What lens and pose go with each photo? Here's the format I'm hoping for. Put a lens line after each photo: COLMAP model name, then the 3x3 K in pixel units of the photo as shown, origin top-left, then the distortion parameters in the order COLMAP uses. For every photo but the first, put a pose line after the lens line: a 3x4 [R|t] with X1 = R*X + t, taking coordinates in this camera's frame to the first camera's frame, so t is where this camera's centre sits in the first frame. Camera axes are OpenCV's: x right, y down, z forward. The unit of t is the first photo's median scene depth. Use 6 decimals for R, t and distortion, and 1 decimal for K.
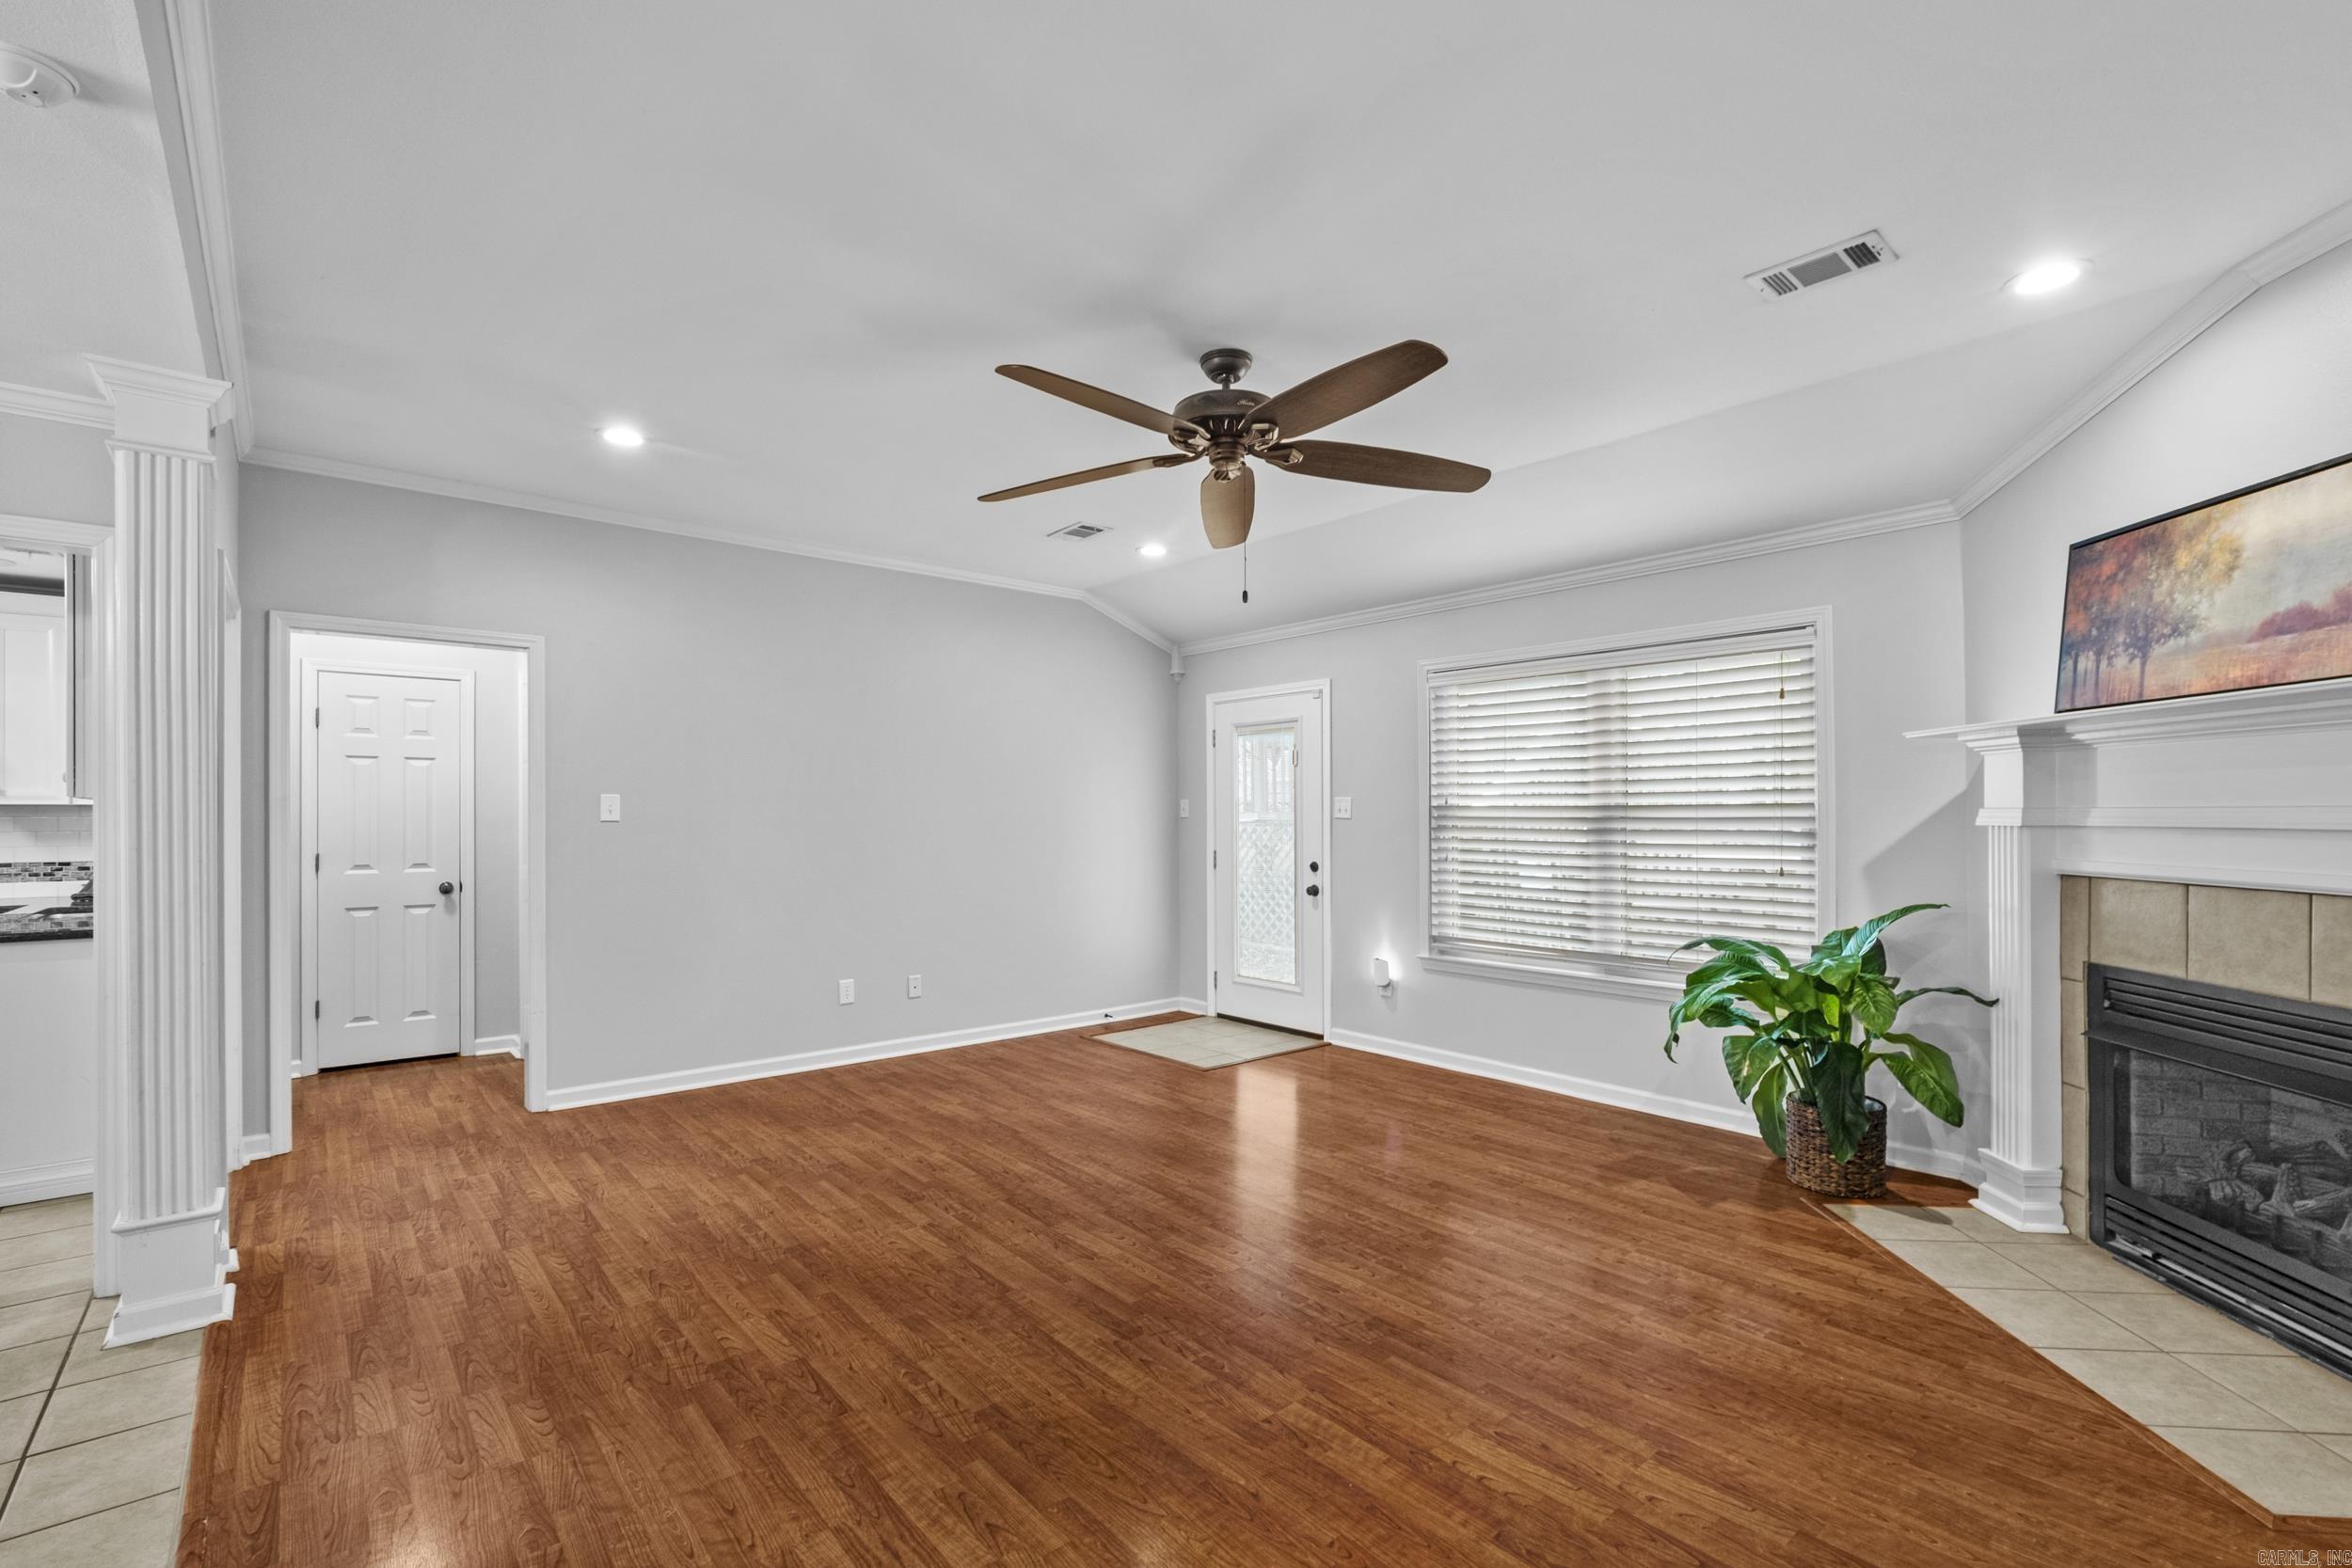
lens RADIAL K [[1023.2, 0, 1168.1], [0, 1023.2, 807.3], [0, 0, 1]] dist [-0.006364, -0.000659]
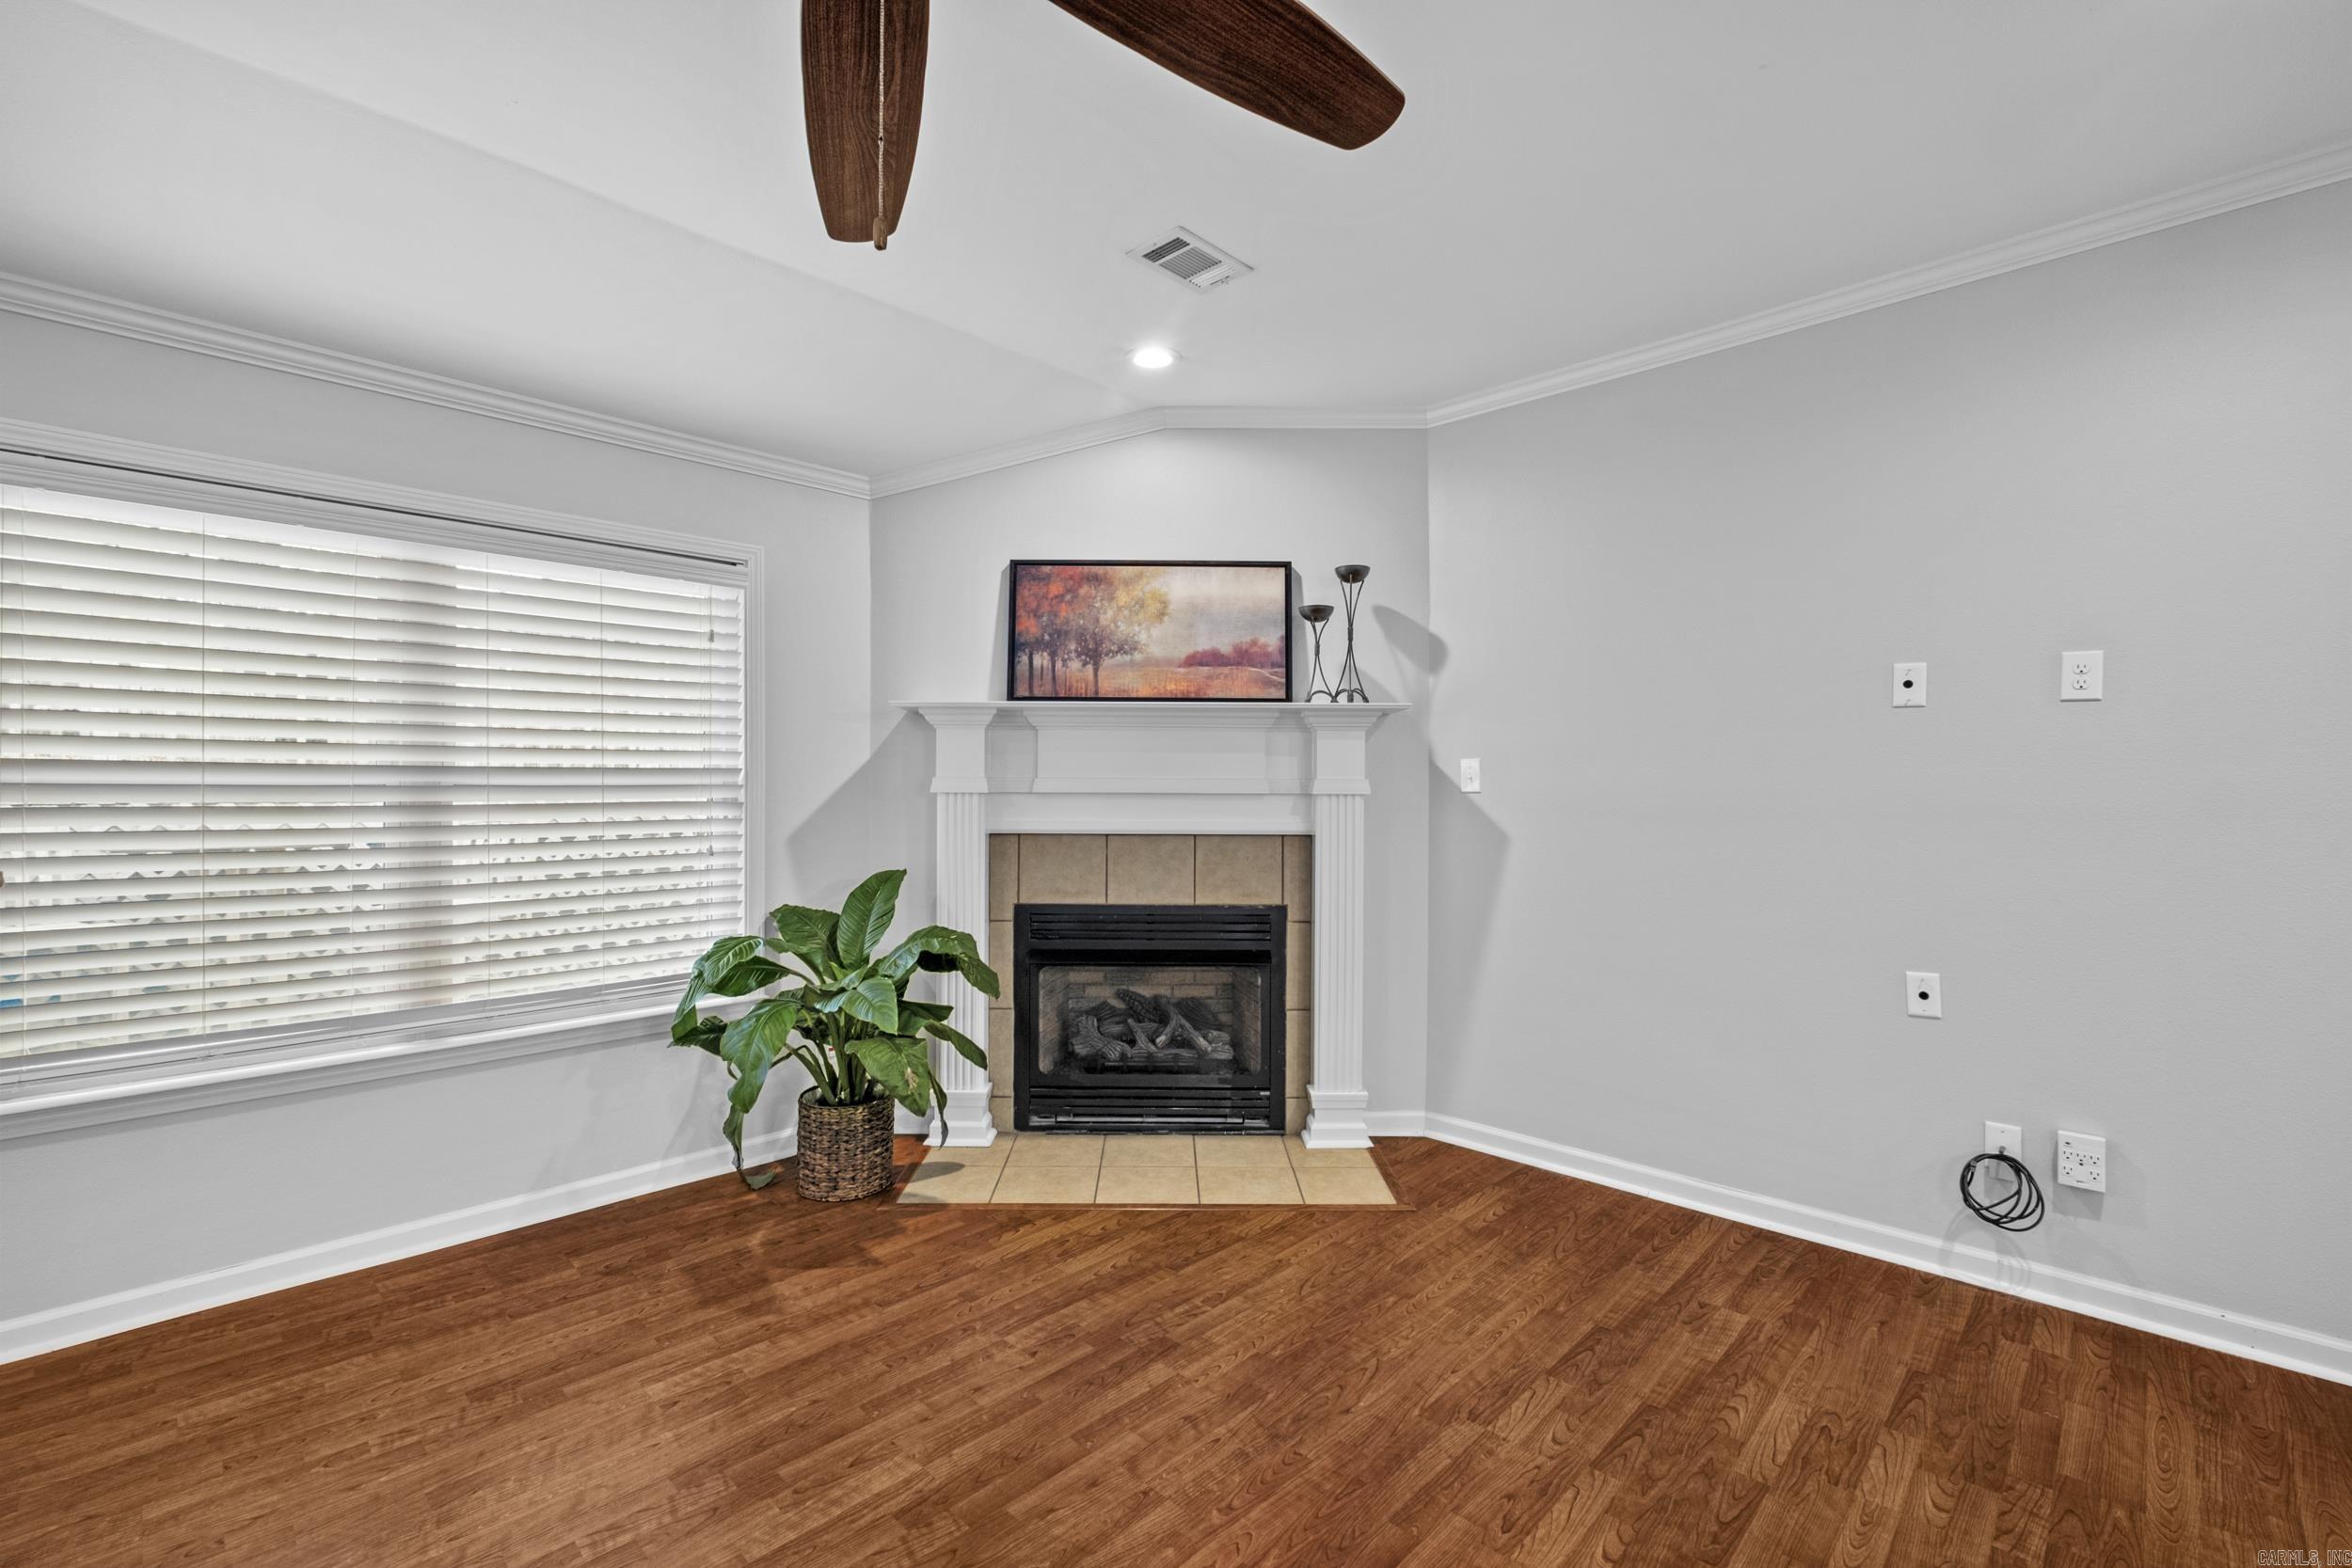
lens RADIAL K [[1023.2, 0, 1162.6], [0, 1023.2, 771.2], [0, 0, 1]] dist [-0.006364, -0.000659]
pose [[-0.080553, 0.011020, 0.996689, -0.331331], [-0.011766, 0.999859, -0.012006, 0.005358], [-0.996681, -0.012694, -0.080412, 0.913650]]
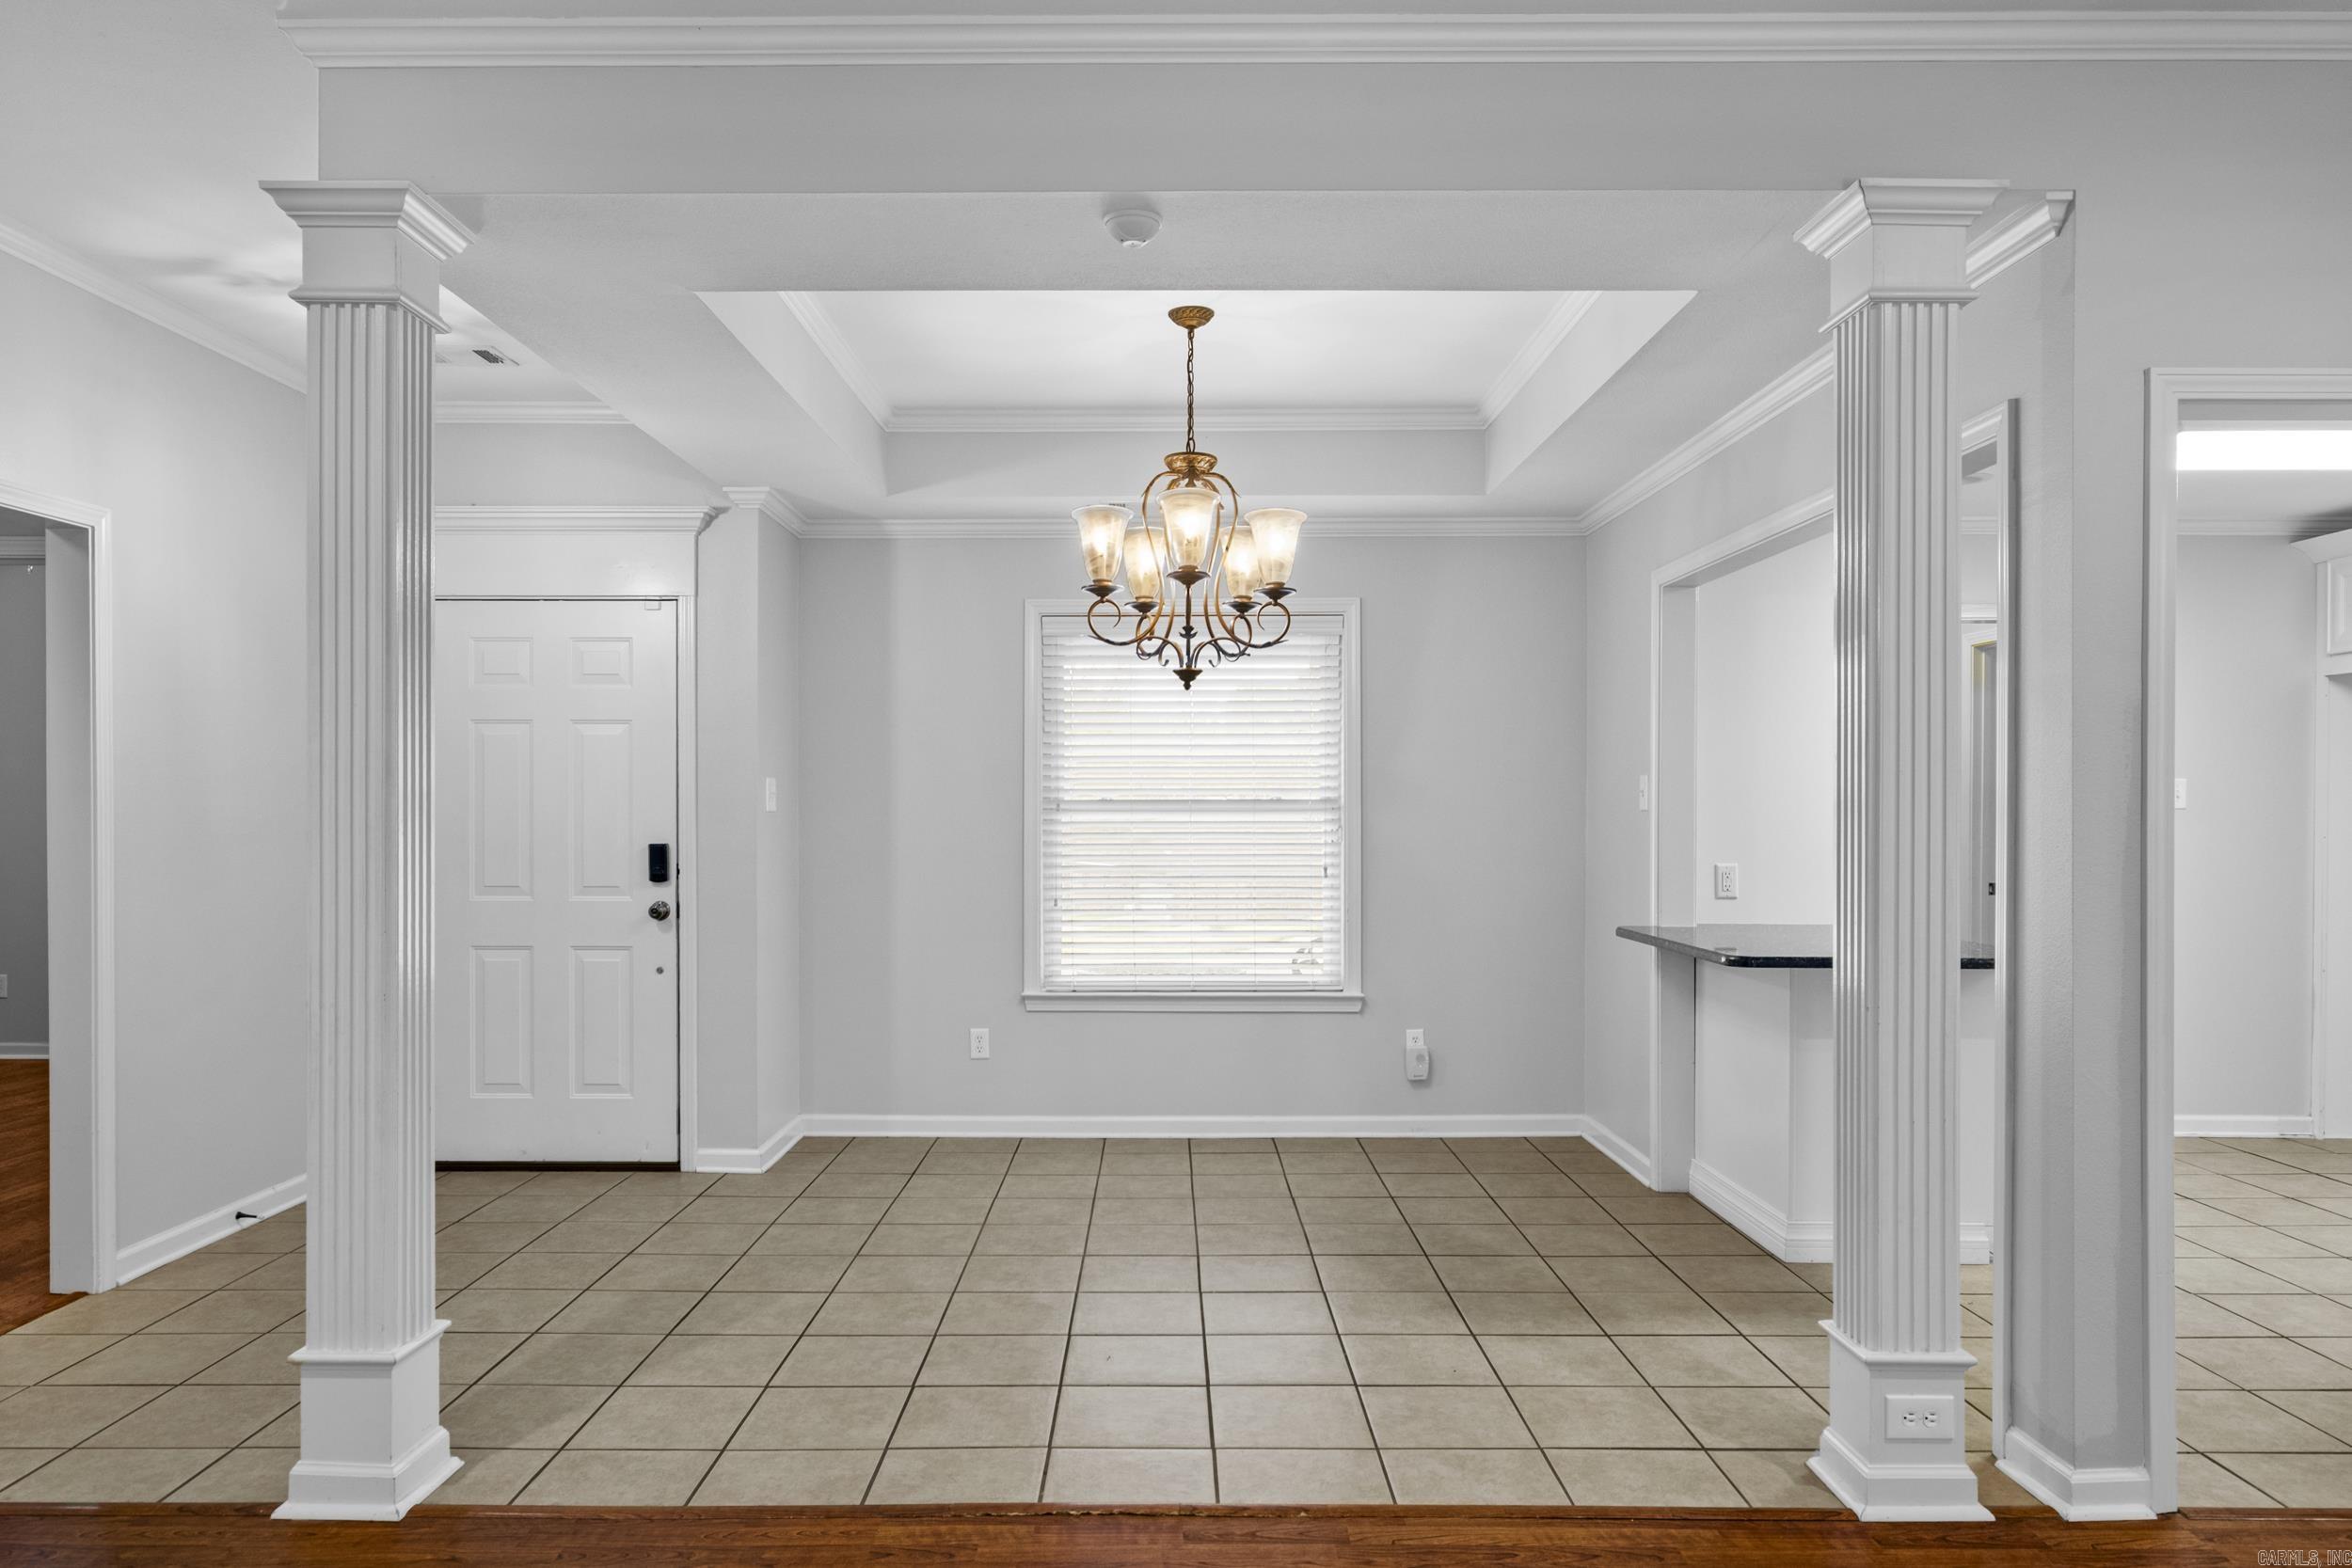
lens RADIAL K [[1514.2, 0, 1152.4], [0, 1514.2, 812.0], [0, 0, 1]] dist [-0.001825, 0.003184]
pose [[-0.658611, 0.003889, -0.752473, 0.145128], [0.008205, 0.999964, -0.002013, 0.010667], [0.752439, -0.007500, -0.658620, 1.077860]]
